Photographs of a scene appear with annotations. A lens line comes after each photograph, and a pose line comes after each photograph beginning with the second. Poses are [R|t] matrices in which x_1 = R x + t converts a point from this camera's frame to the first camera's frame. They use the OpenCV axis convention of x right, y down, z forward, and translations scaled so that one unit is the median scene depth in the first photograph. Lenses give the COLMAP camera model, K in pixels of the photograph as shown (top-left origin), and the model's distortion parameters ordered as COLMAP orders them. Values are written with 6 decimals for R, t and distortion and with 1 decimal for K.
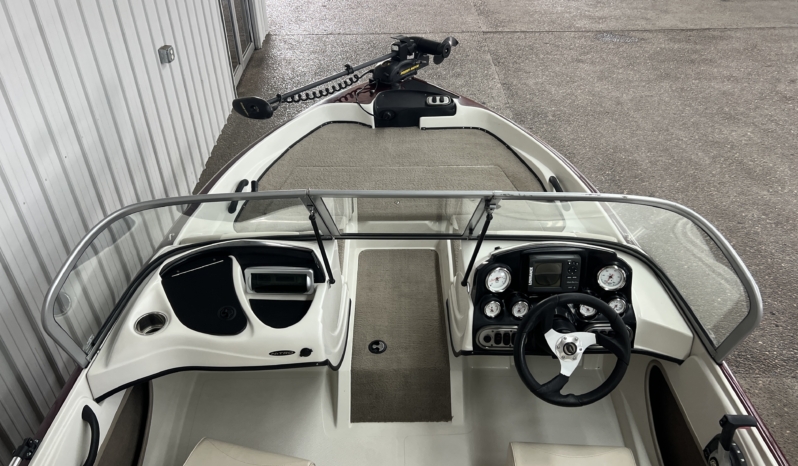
lens RADIAL K [[627.9, 0, 398.4], [0, 627.9, 240.1], [0, 0, 1]] dist [0.096224, -0.116925]
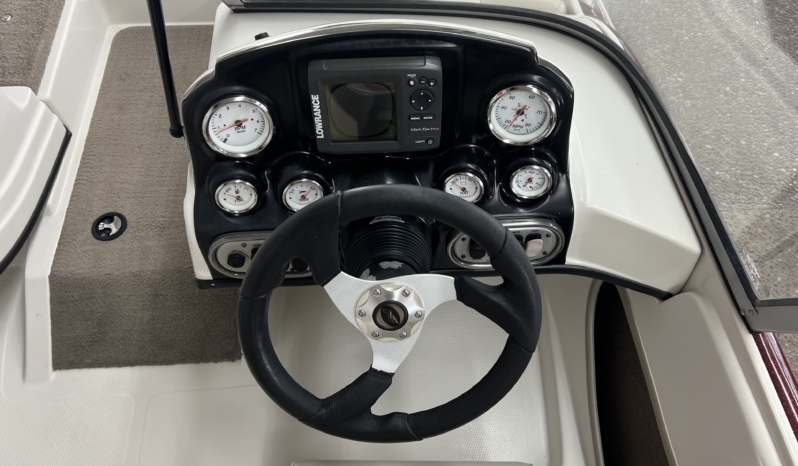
lens RADIAL K [[627.9, 0, 398.4], [0, 627.9, 240.1], [0, 0, 1]] dist [0.096224, -0.116925]
pose [[0.999239, -0.027050, 0.028105, 0.243895], [0.015280, 0.934359, 0.356004, -0.009744], [-0.035890, -0.355304, 0.934062, 0.599559]]
